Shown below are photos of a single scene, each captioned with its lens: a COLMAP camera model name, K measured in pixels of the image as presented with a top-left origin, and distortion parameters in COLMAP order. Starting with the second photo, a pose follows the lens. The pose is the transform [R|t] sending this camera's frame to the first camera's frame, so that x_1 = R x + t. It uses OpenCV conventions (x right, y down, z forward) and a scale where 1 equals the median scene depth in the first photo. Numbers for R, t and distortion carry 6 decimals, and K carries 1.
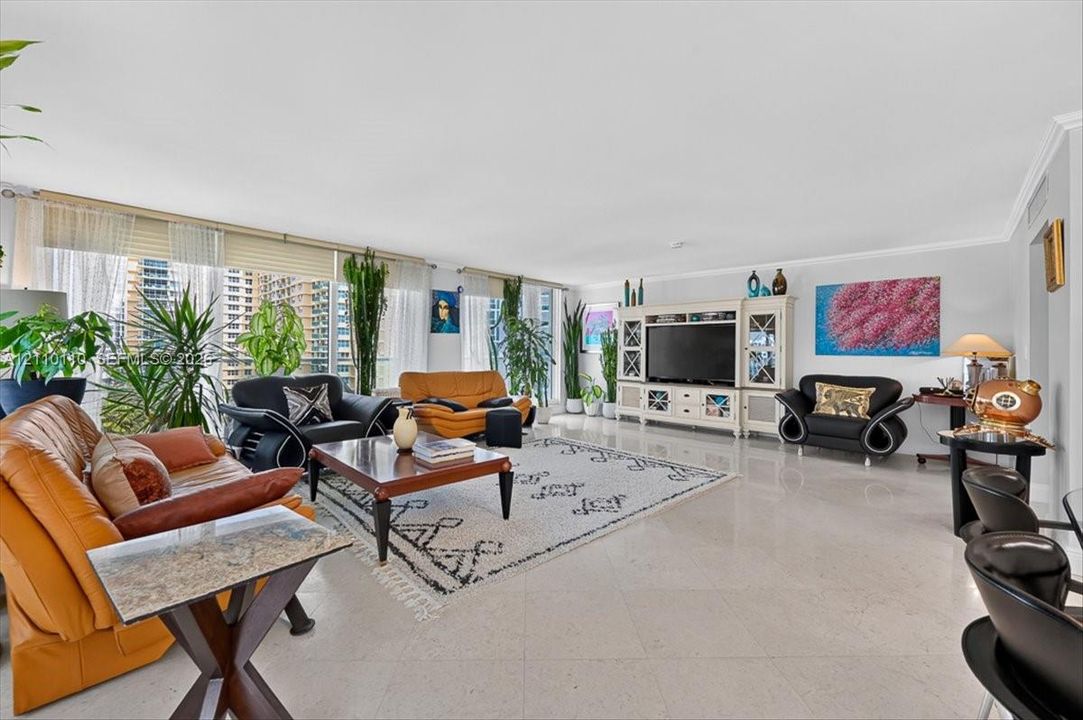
lens RADIAL K [[423.9, 0, 540.9], [0, 423.9, 356.3], [0, 0, 1]] dist [0.000422, 0.000231]
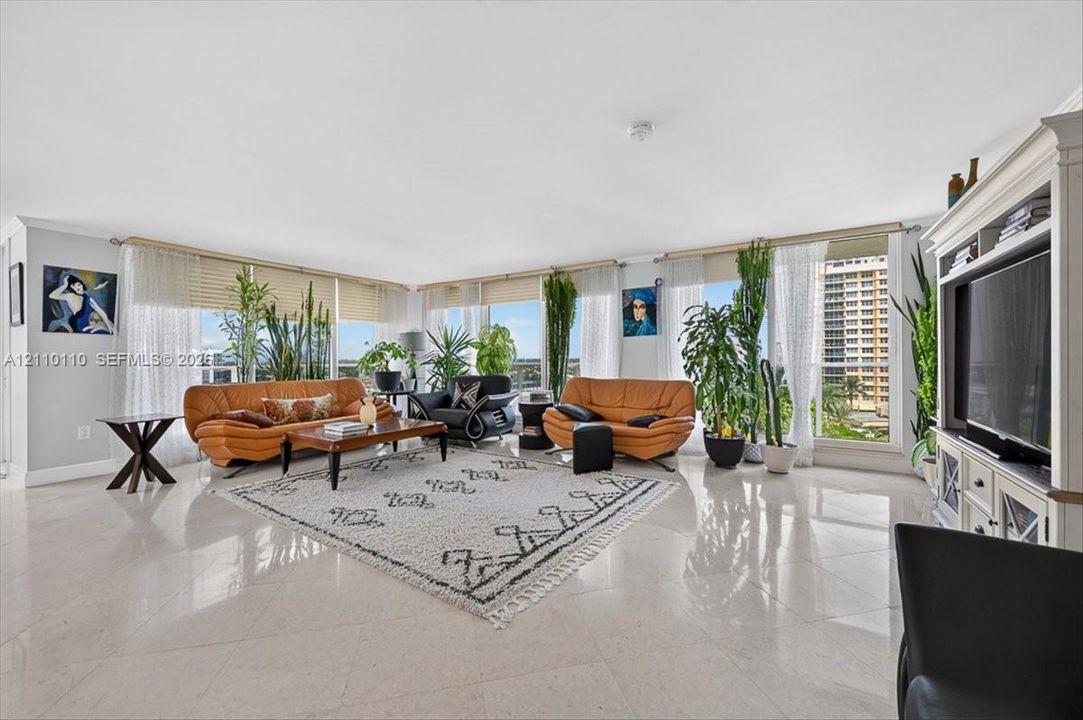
lens RADIAL K [[423.9, 0, 540.9], [0, 423.9, 356.3], [0, 0, 1]] dist [0.000422, 0.000231]
pose [[0.218867, -0.011463, -0.975687, 0.597526], [-0.002162, 0.999923, -0.012233, -0.000546], [0.975752, 0.004787, 0.218825, 0.612271]]
